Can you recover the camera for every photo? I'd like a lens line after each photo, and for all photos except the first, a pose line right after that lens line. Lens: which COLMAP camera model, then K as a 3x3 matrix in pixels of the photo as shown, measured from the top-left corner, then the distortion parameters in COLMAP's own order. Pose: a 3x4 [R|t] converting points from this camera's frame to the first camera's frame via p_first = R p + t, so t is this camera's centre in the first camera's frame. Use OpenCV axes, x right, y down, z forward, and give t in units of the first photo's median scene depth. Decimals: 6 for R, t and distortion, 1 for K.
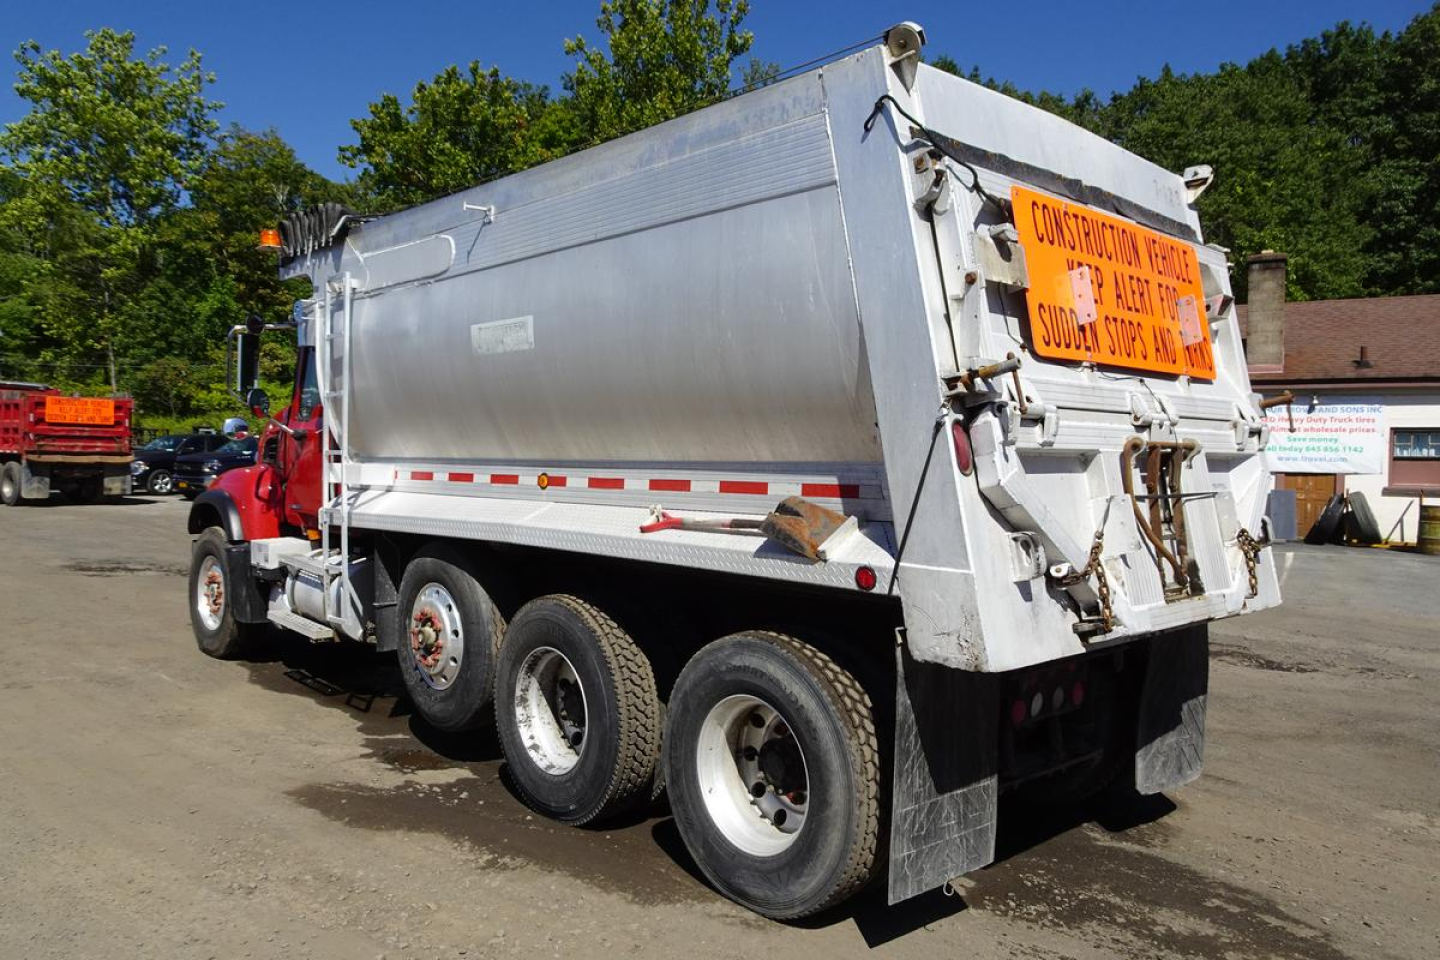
lens RADIAL K [[1044.8, 0, 720.5], [0, 1044.8, 475.7], [0, 0, 1]] dist [0.012156, -0.003245]
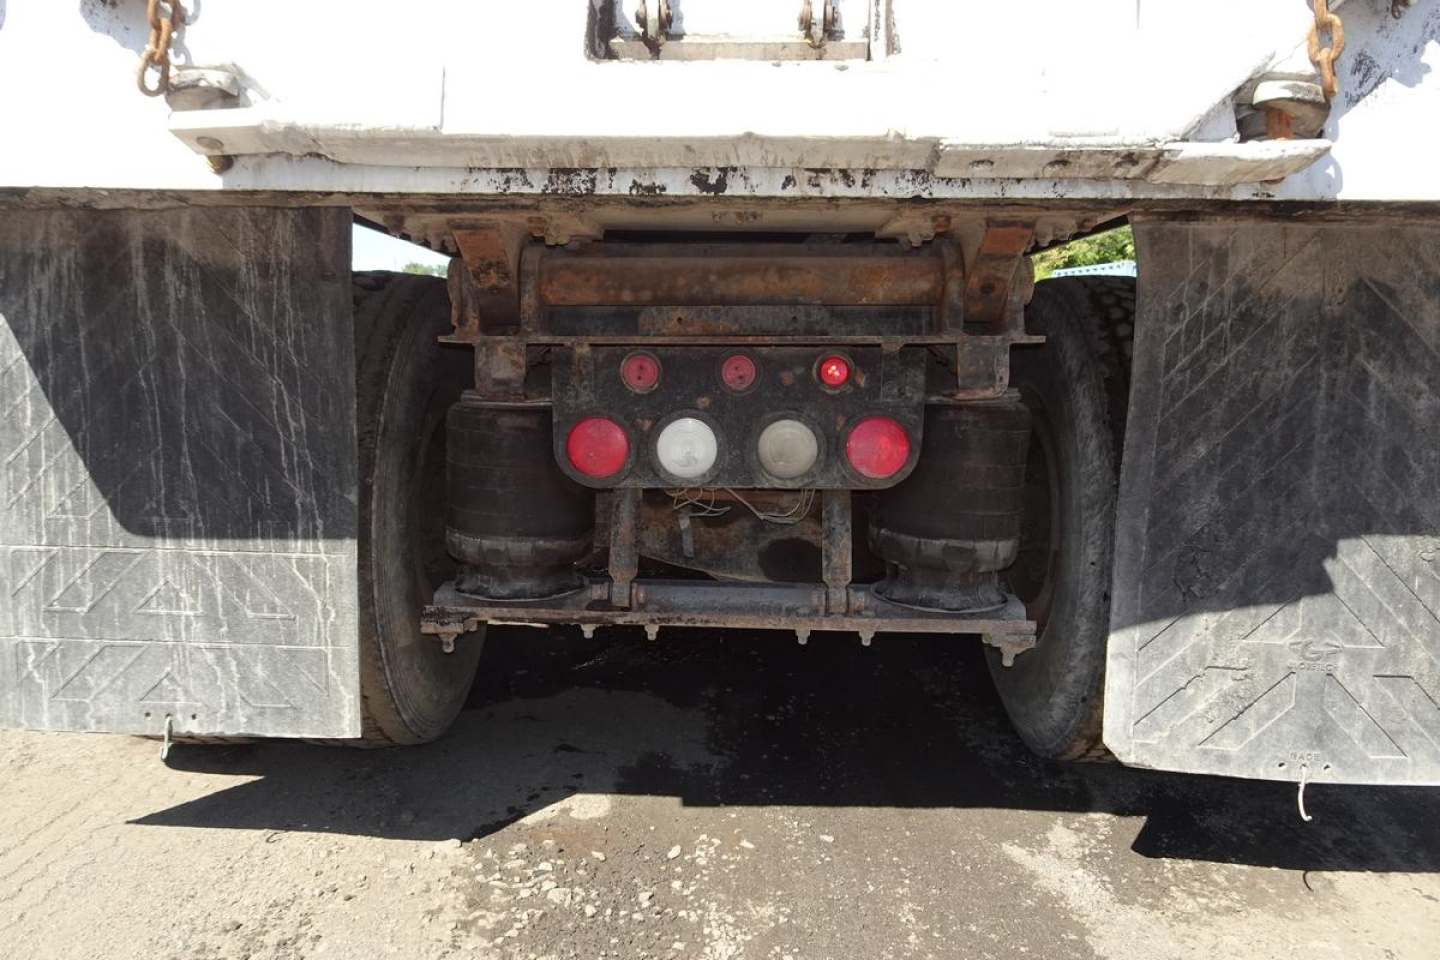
lens RADIAL K [[1039.8, 0, 722.9], [0, 1039.8, 473.8], [0, 0, 1]] dist [0.033953, -0.031838]
pose [[0.717746, 0.067367, -0.693038, 0.102986], [-0.010891, 0.996273, 0.085563, 0.033377], [0.696220, -0.053864, 0.715805, 0.122378]]
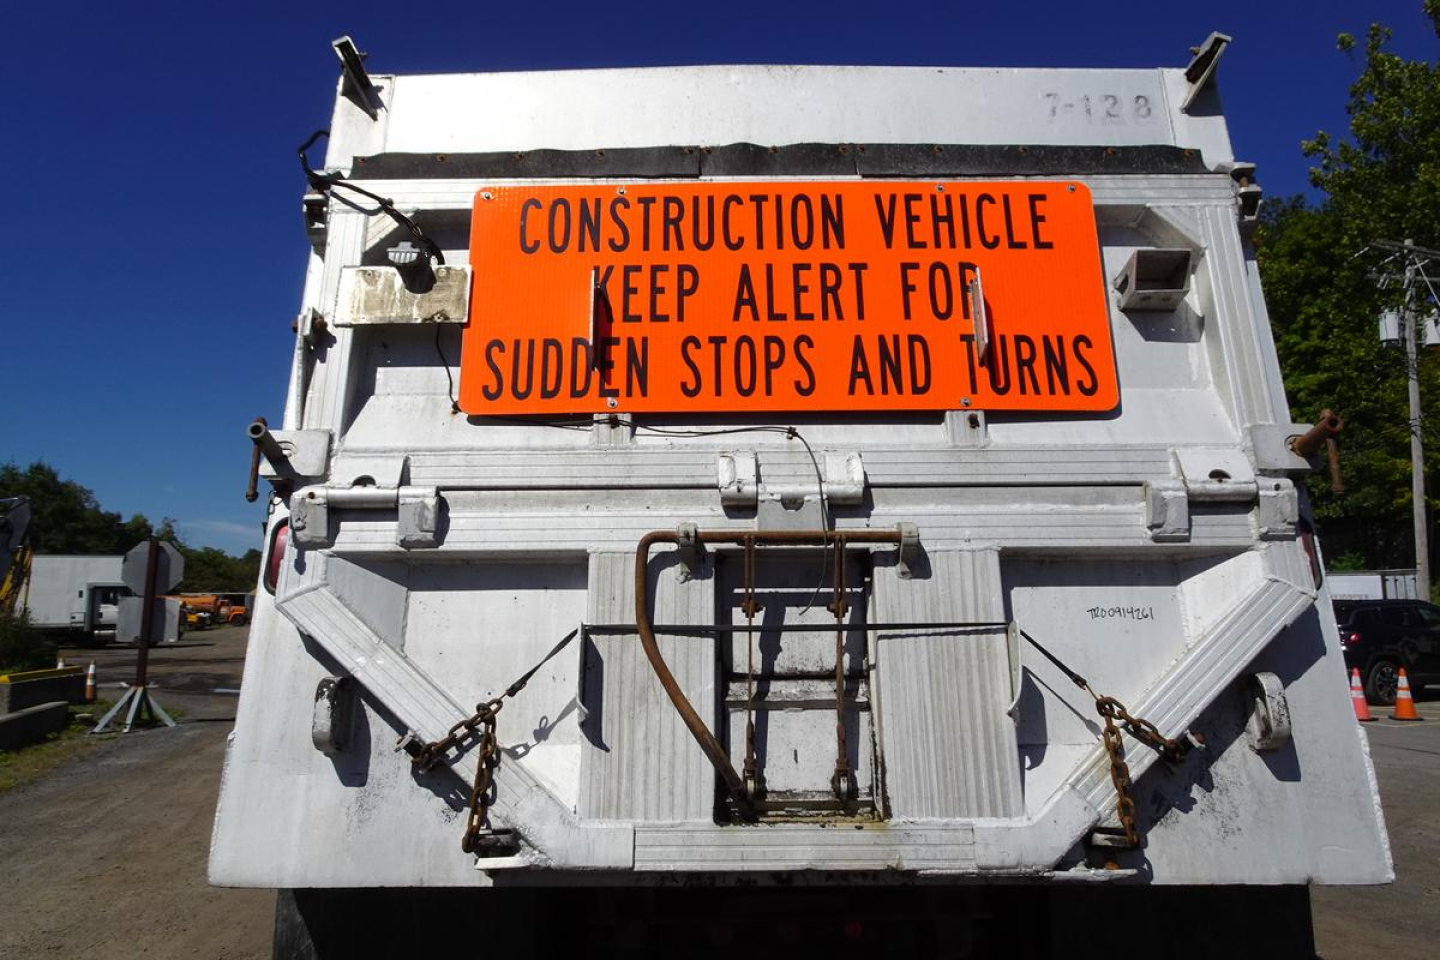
lens RADIAL K [[1044.5, 0, 721.2], [0, 1044.5, 473.2], [0, 0, 1]] dist [0.003938, 0.011756]
pose [[0.727030, -0.108640, -0.677957, 0.124810], [0.002588, 0.987829, -0.155520, 0.003882], [0.686601, 0.111313, 0.718462, 0.089812]]
